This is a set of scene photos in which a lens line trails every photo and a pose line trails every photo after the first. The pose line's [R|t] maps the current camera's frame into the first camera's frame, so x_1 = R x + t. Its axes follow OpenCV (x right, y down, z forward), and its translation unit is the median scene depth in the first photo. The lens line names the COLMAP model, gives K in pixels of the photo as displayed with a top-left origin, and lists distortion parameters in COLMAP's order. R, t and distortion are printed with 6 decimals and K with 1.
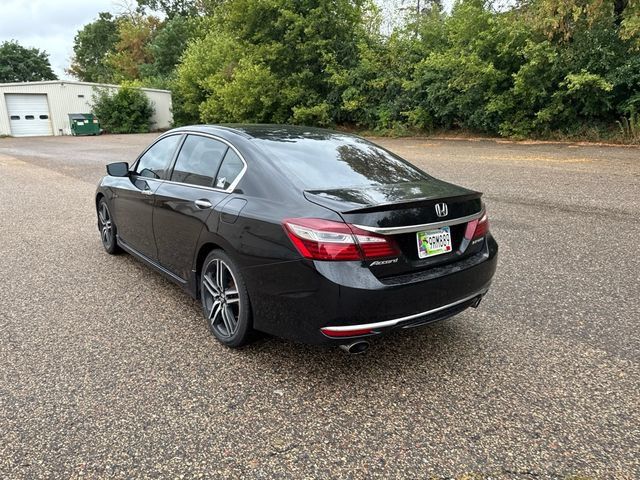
lens RADIAL K [[445.6, 0, 319.8], [0, 445.6, 239.9], [0, 0, 1]] dist [0.034982, -0.045931]
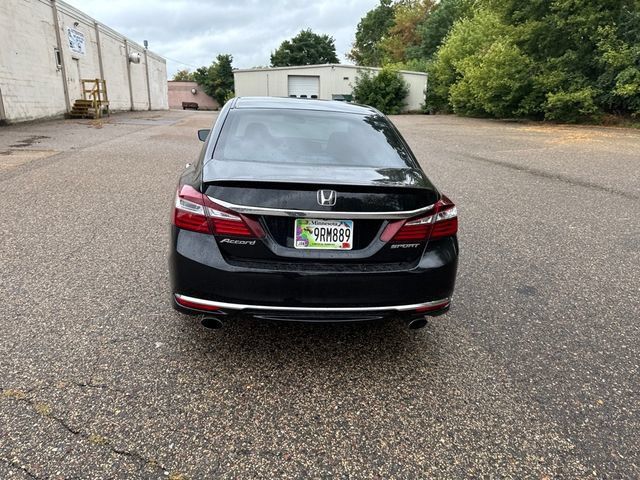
lens RADIAL K [[445.6, 0, 317.0], [0, 445.6, 240.8], [0, 0, 1]] dist [0.034982, -0.045931]
pose [[0.846379, 0.186932, -0.498697, 0.353999], [-0.169021, 0.982251, 0.081329, -0.026675], [0.505049, 0.015455, 0.862953, 0.129059]]
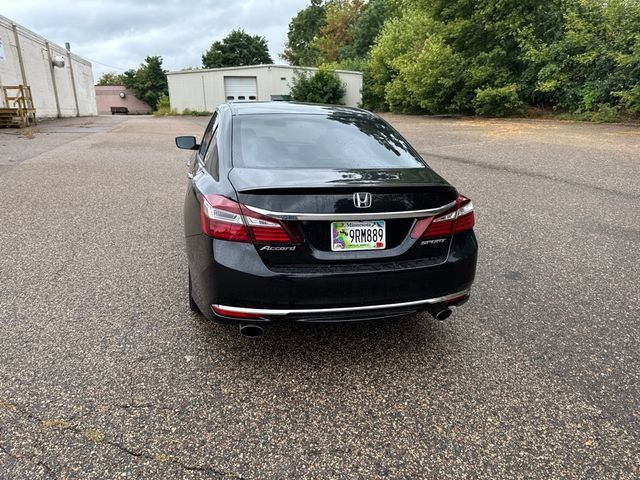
lens RADIAL K [[445.6, 0, 317.6], [0, 445.6, 243.7], [0, 0, 1]] dist [0.034982, -0.045931]
pose [[0.912723, 0.131120, -0.386968, 0.275901], [-0.113139, 0.991181, 0.068996, -0.016480], [0.392602, -0.019193, 0.919508, 0.076148]]
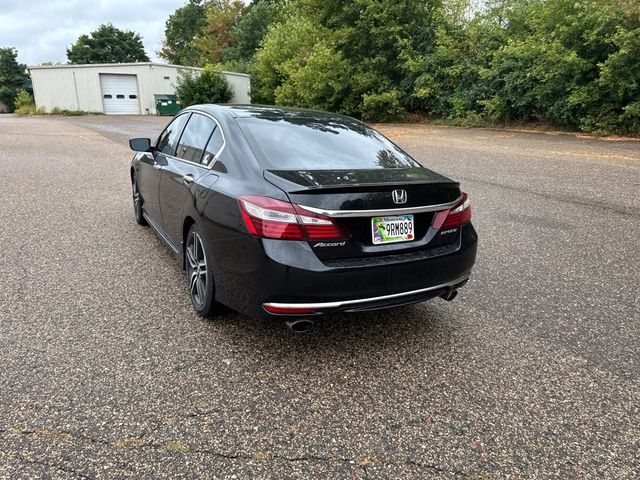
lens RADIAL K [[445.6, 0, 325.3], [0, 445.6, 238.5], [0, 0, 1]] dist [0.034982, -0.045931]
pose [[0.987389, 0.072354, -0.140814, 0.129299], [-0.068879, 0.997192, 0.029402, 0.003643], [0.142546, -0.019332, 0.989599, 0.001875]]
